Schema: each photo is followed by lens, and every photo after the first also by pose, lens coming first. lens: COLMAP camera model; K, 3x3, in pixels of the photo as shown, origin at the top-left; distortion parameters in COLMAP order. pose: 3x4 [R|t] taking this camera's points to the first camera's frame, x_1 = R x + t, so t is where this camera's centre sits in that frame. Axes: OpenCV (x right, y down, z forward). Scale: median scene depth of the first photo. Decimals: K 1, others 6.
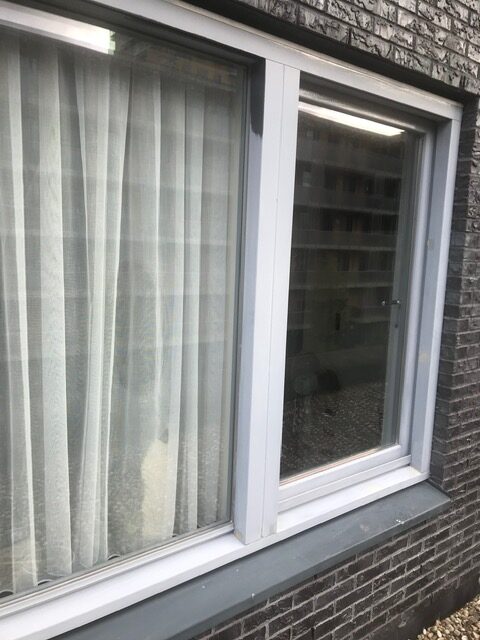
lens RADIAL K [[534.3, 0, 240.0], [0, 534.3, 320.0], [0, 0, 1]] dist [0.018352, -0.018189]
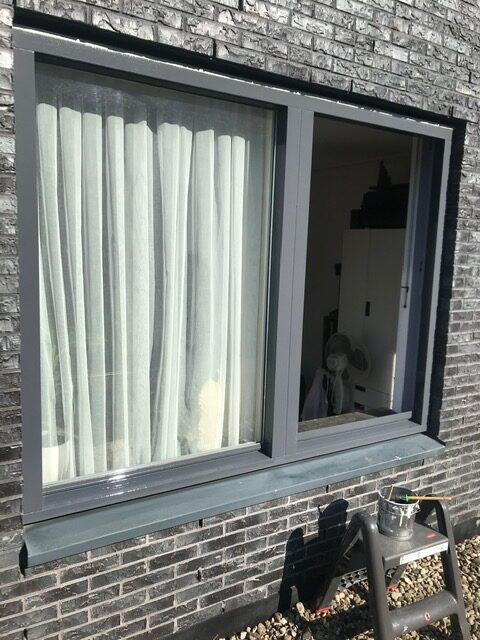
lens RADIAL K [[534.3, 0, 240.0], [0, 534.3, 320.0], [0, 0, 1]] dist [0.018352, -0.018189]
pose [[0.994450, 0.009209, -0.104804, 0.052569], [-0.010302, 0.999898, -0.009884, 0.063458], [0.104702, 0.010909, 0.994444, -0.285171]]
